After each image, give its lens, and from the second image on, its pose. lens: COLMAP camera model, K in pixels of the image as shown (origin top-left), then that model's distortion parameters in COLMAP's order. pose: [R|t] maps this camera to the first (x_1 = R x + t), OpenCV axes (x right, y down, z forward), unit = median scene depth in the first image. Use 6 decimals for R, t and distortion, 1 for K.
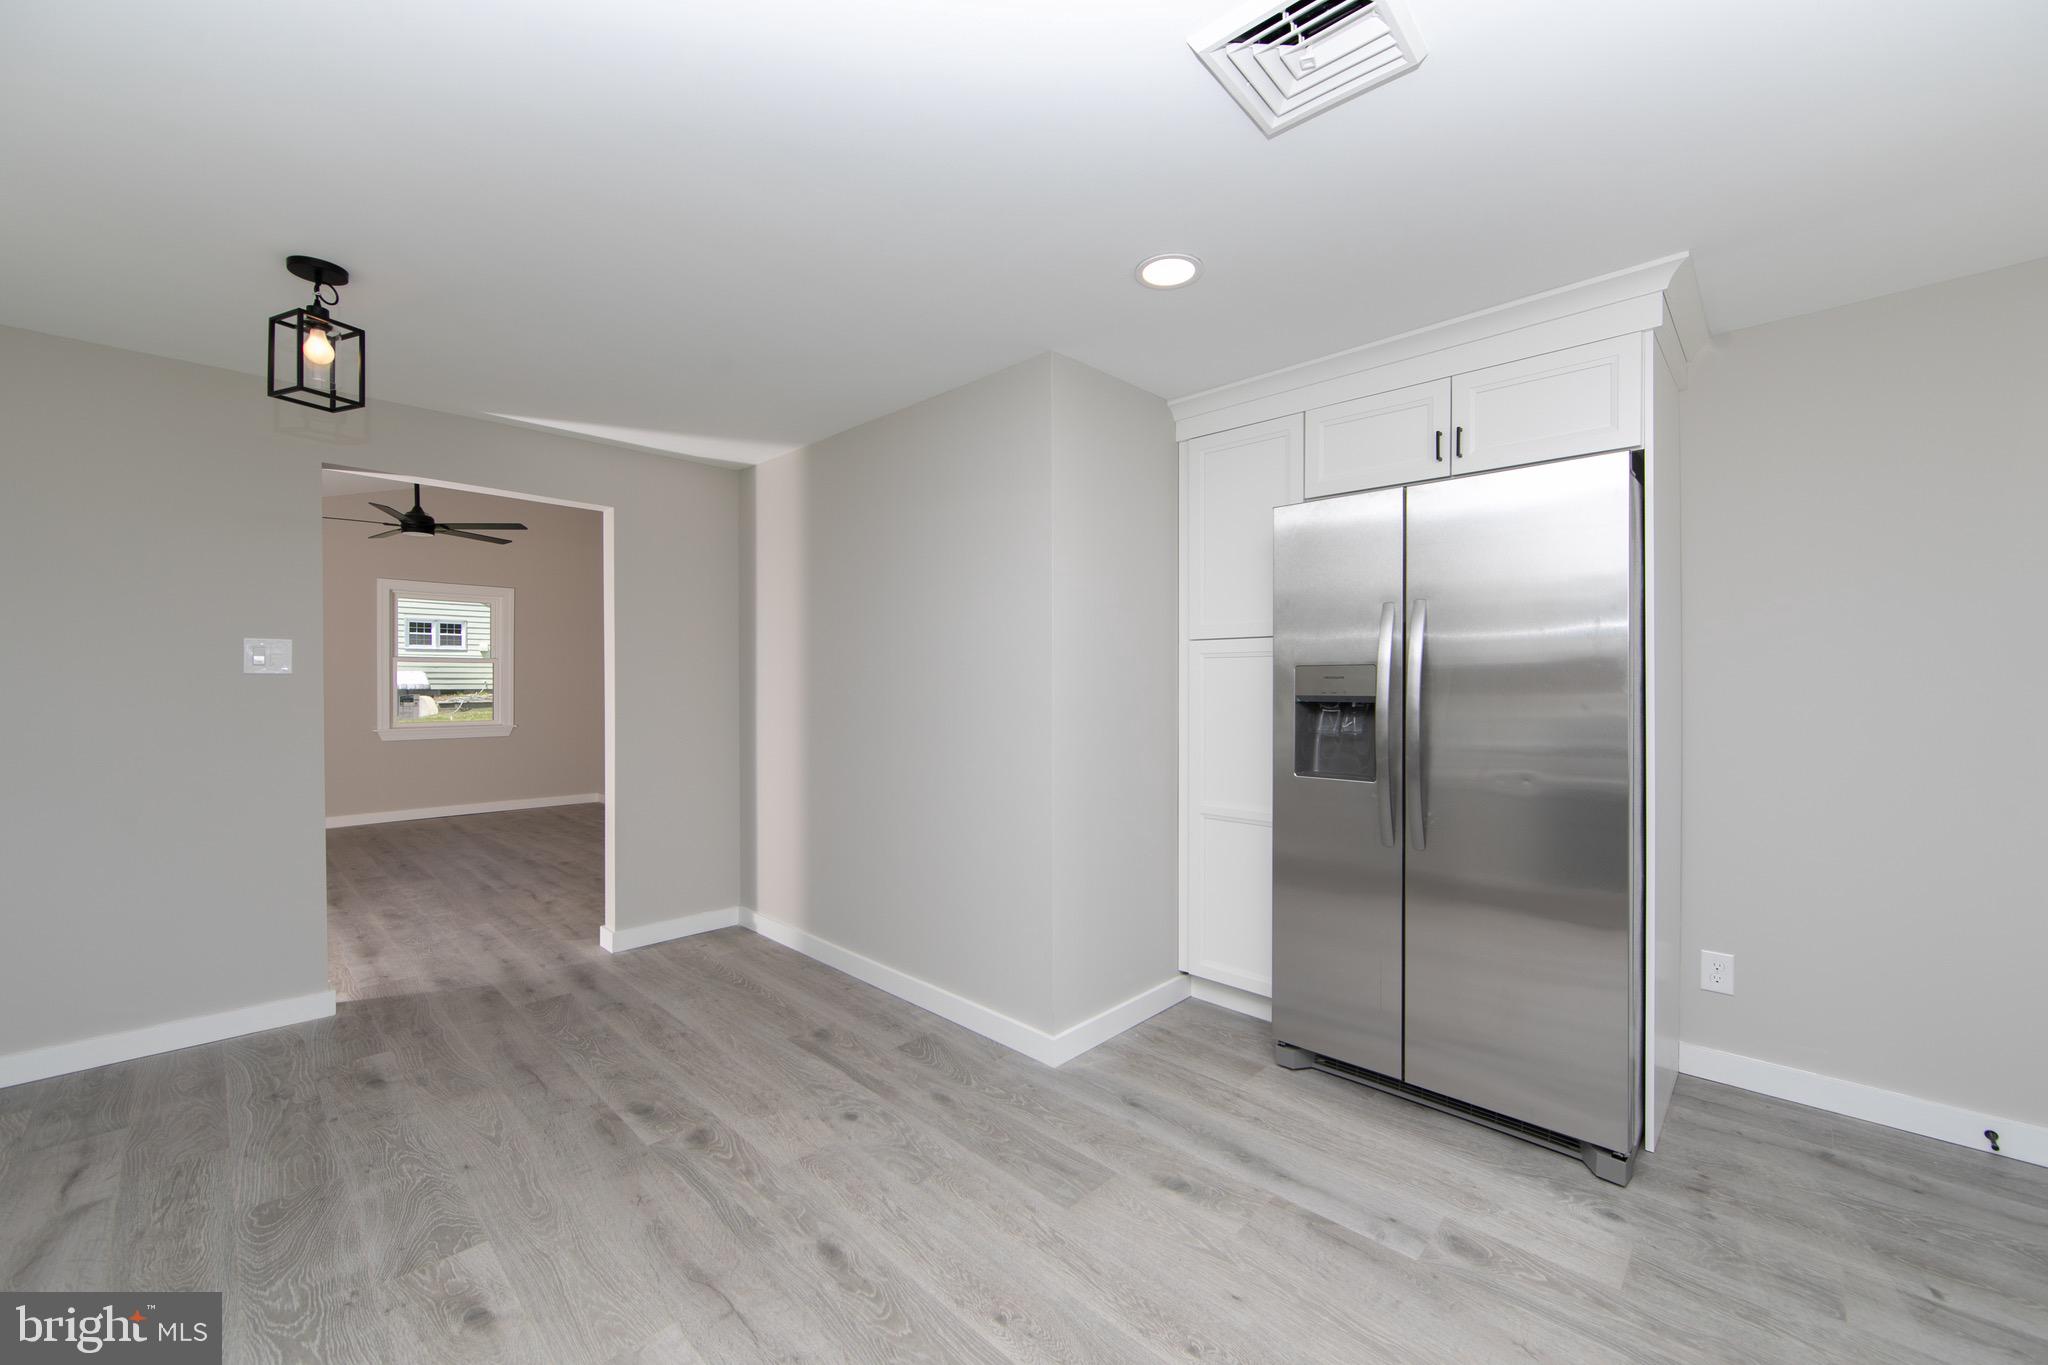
lens RADIAL K [[824.0, 0, 1070.6], [0, 824.0, 682.5], [0, 0, 1]] dist [0.000434, 0.000067]
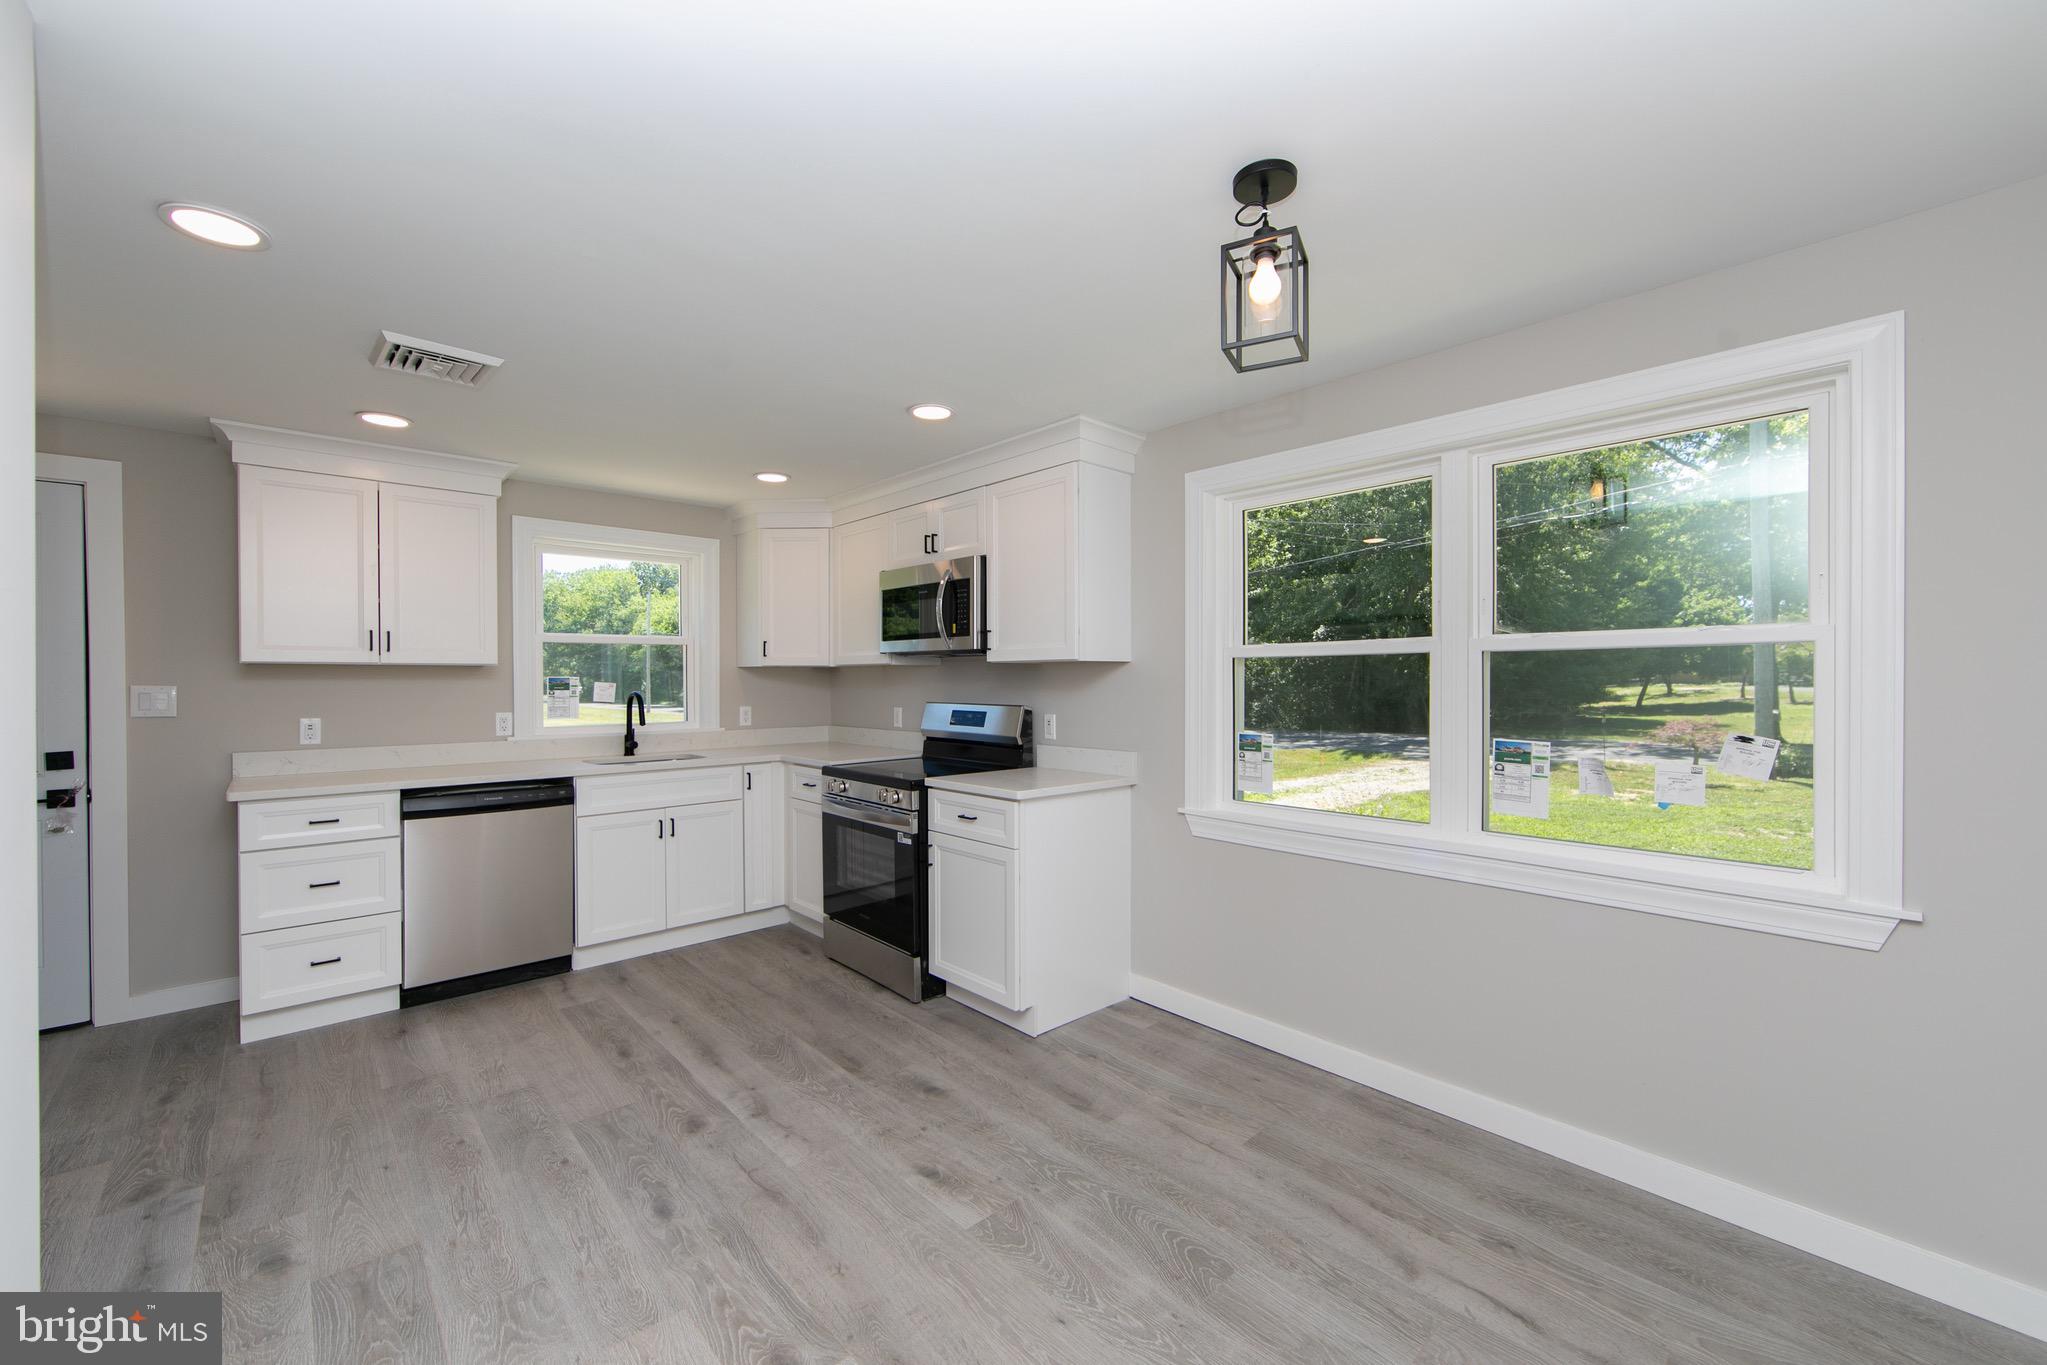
lens RADIAL K [[788.0, 0, 1030.9], [0, 788.0, 683.7], [0, 0, 1]] dist [-0.001008, -0.000094]
pose [[-0.996673, 0.007362, 0.081172, -0.756517], [0.007766, 0.999959, 0.004666, -0.034895], [-0.081135, 0.005281, -0.996689, 1.730322]]
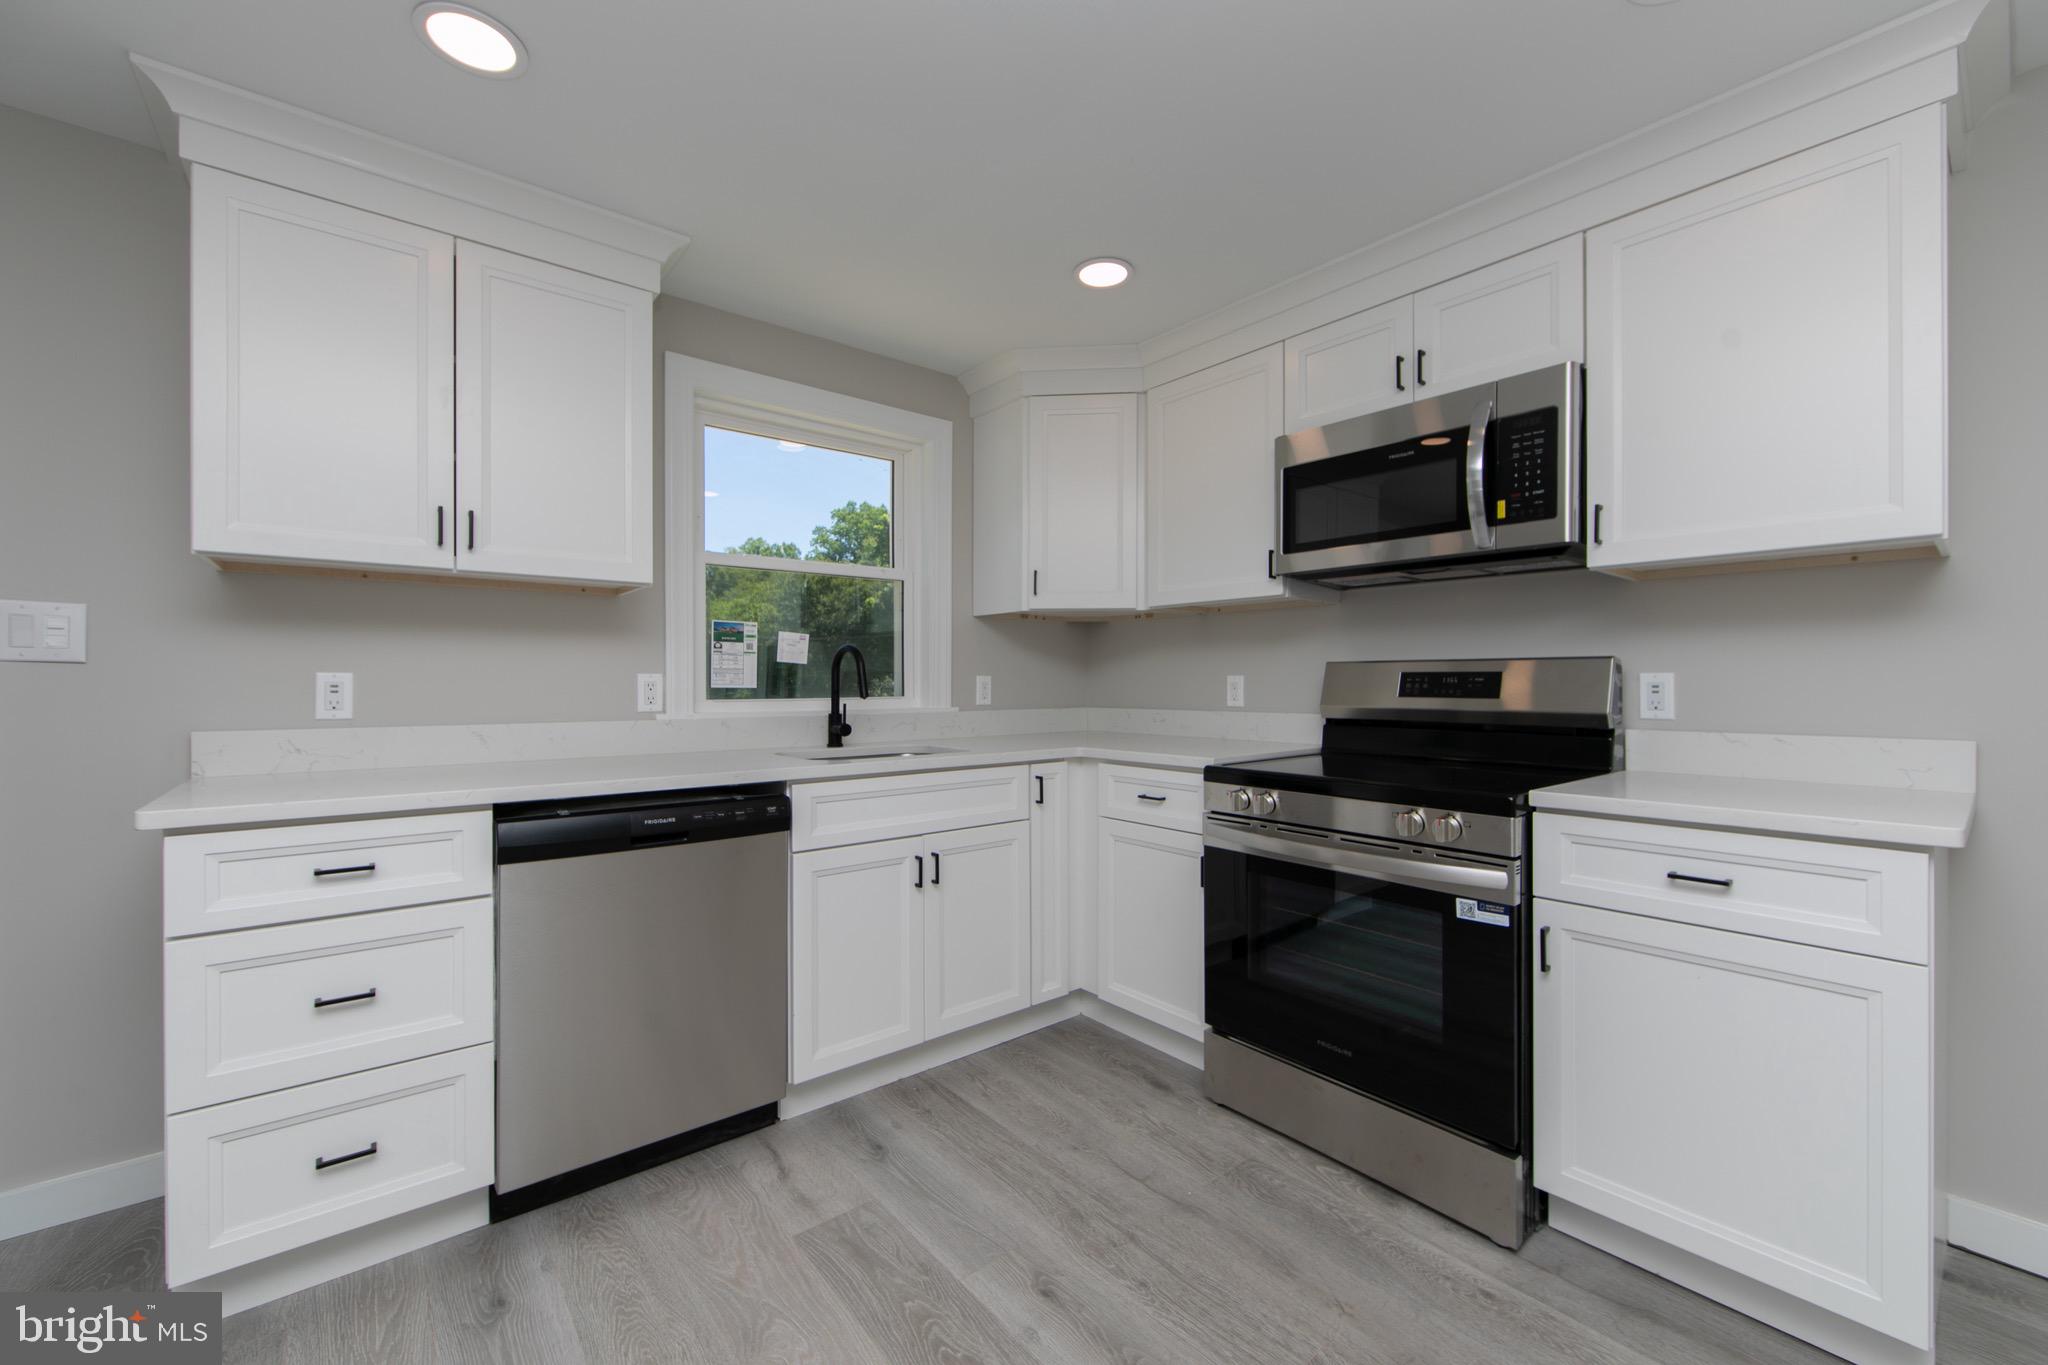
lens RADIAL K [[810.1, 0, 1063.1], [0, 810.1, 681.9], [0, 0, 1]] dist [-0.001175, -0.000029]
pose [[-0.992794, 0.003469, 0.119784, -0.076177], [0.003647, 0.999993, 0.001269, 0.046910], [-0.119779, 0.001696, -0.992799, 1.045210]]
